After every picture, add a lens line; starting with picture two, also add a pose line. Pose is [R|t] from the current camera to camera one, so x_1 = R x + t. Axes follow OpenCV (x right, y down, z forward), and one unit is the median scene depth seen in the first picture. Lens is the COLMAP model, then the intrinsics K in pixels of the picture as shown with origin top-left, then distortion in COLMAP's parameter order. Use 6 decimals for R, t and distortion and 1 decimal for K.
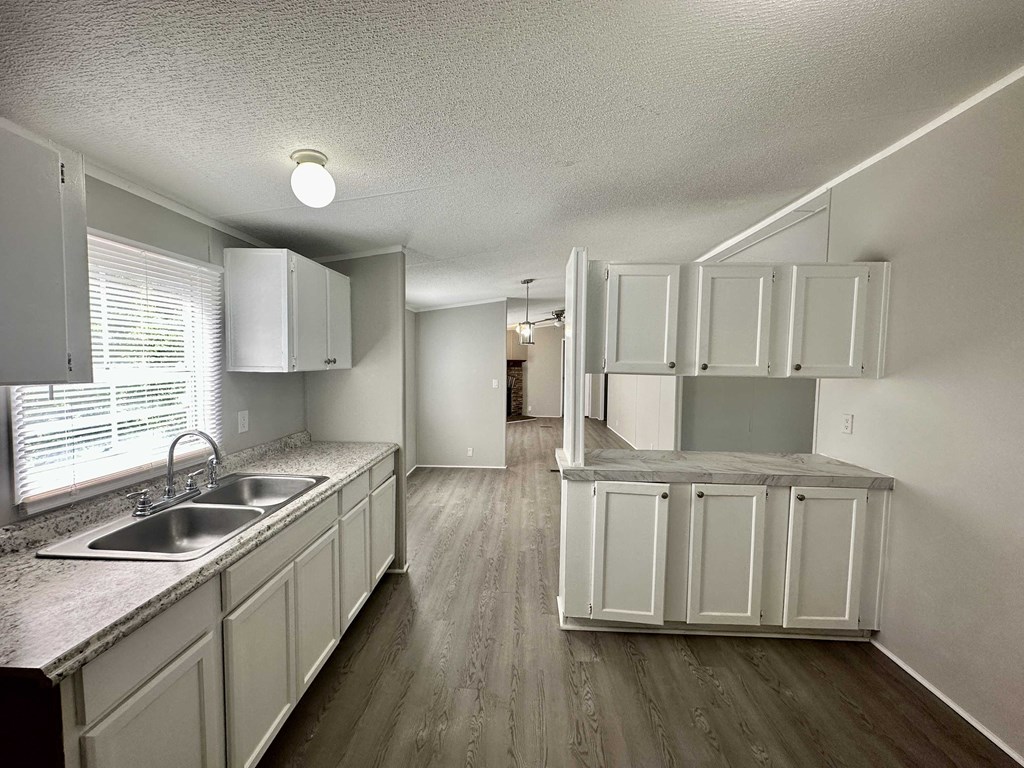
lens RADIAL K [[406.8, 0, 512.0], [0, 406.8, 384.0], [0, 0, 1]] dist [-0.001569, -0.000485]
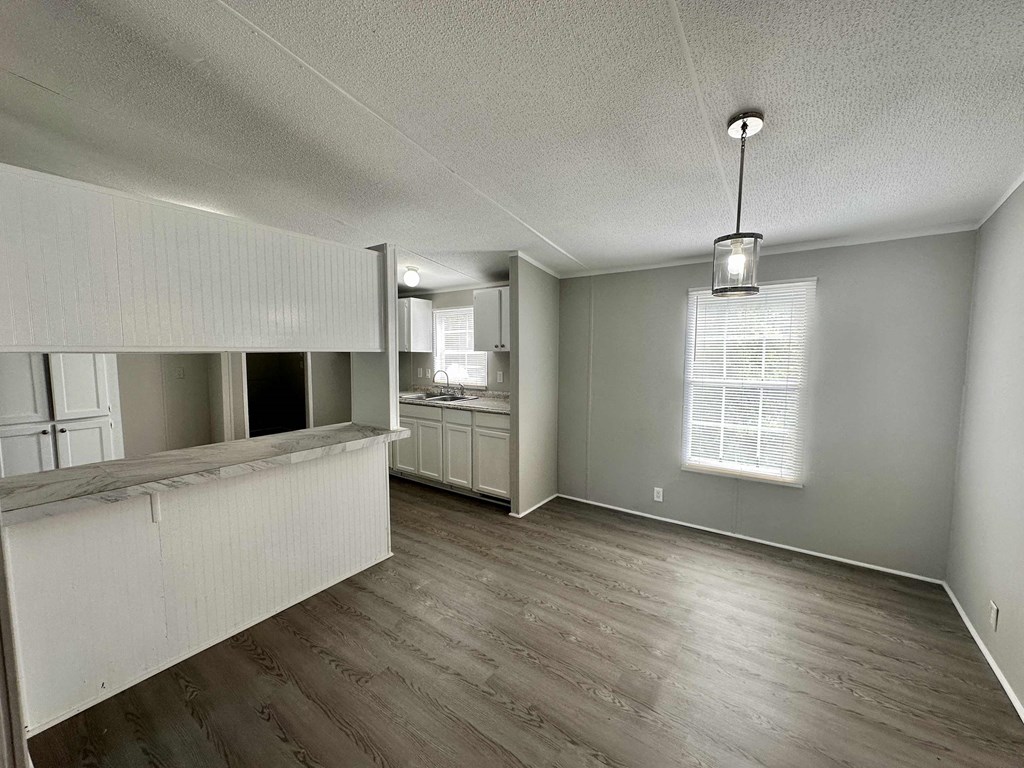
lens RADIAL K [[406.8, 0, 512.0], [0, 406.8, 384.0], [0, 0, 1]] dist [-0.001569, -0.000485]
pose [[-0.547141, 0.054844, -0.835242, 0.515905], [-0.057764, 0.992998, 0.103042, -0.043373], [0.835045, 0.104625, -0.540142, 1.124801]]
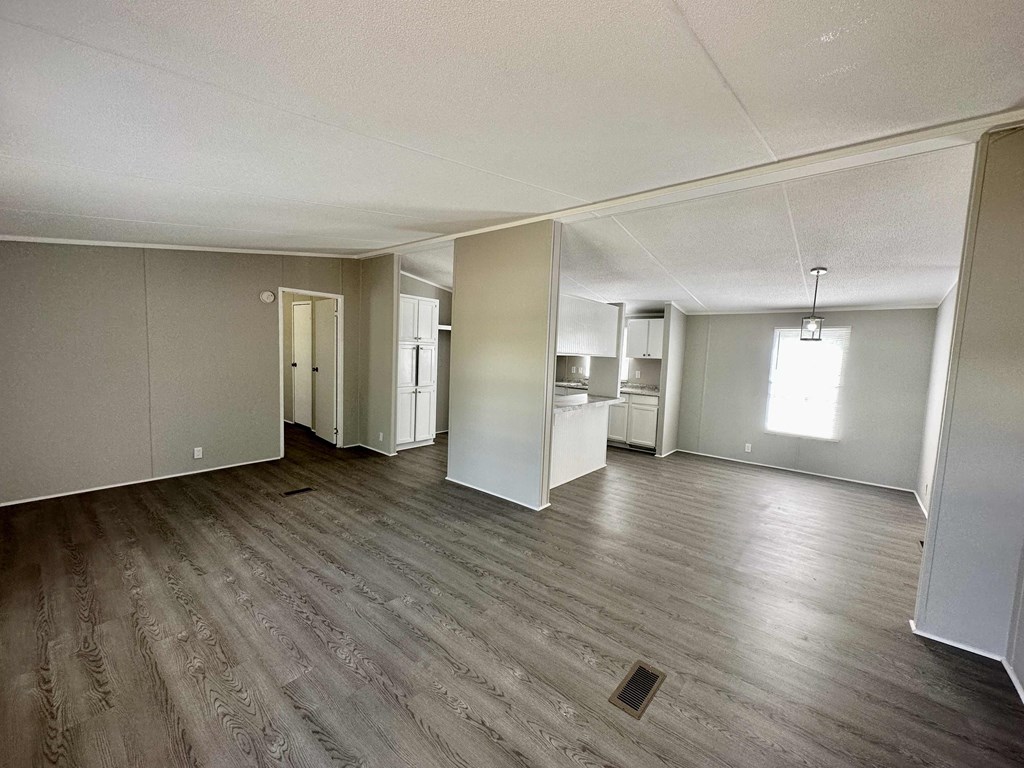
lens RADIAL K [[406.6, 0, 514.2], [0, 406.6, 385.9], [0, 0, 1]] dist [-0.000045, -0.000143]
pose [[-0.606360, 0.026839, -0.794737, 1.256729], [-0.096020, 0.989646, 0.106682, -0.032450], [0.789372, 0.140998, -0.597504, 1.118840]]
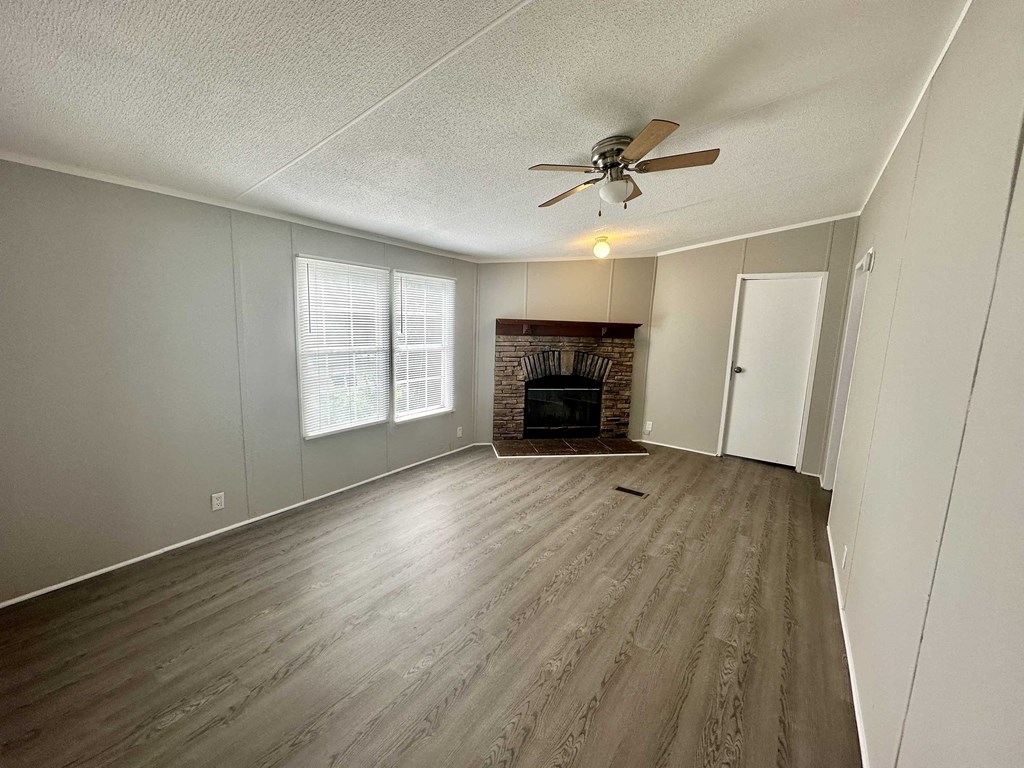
lens RADIAL K [[406.8, 0, 512.0], [0, 406.8, 384.0], [0, 0, 1]] dist [-0.001569, -0.000485]
pose [[0.842831, 0.094682, -0.529784, 0.416506], [-0.054056, 0.994318, 0.091705, -0.065582], [0.535456, -0.048653, 0.843160, 1.344408]]
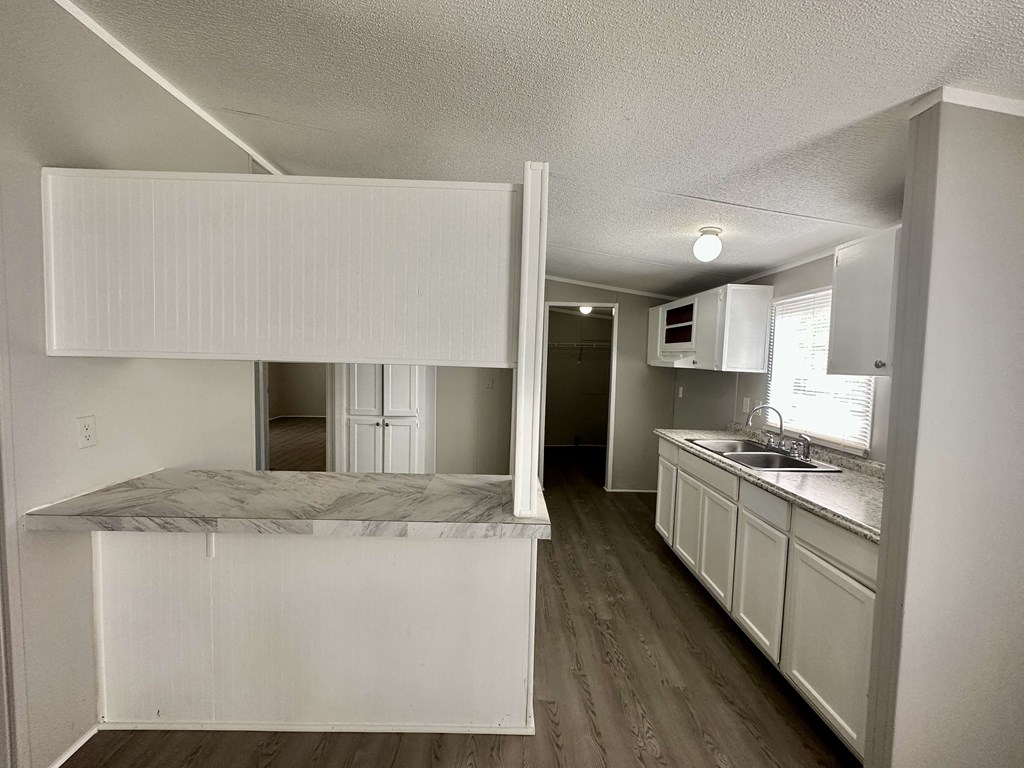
lens RADIAL K [[406.8, 0, 512.0], [0, 406.8, 384.0], [0, 0, 1]] dist [-0.001569, -0.000485]
pose [[-0.997735, -0.037239, -0.056026, 0.122685], [-0.043466, 0.992486, 0.114382, -0.041951], [0.051345, 0.116558, -0.991856, 0.954047]]
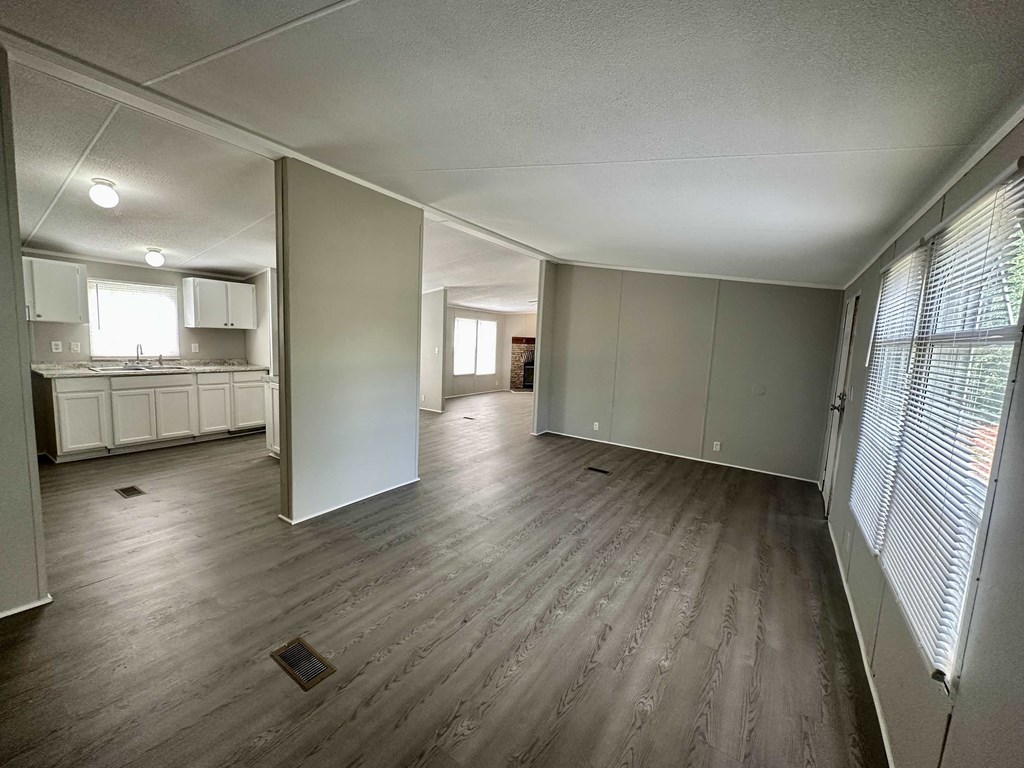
lens RADIAL K [[406.8, 0, 512.0], [0, 406.8, 384.0], [0, 0, 1]] dist [-0.001569, -0.000485]
pose [[0.852862, 0.077573, -0.516341, 1.198751], [-0.059580, 0.996901, 0.051359, 0.036910], [0.518726, -0.013039, 0.854841, -0.060051]]
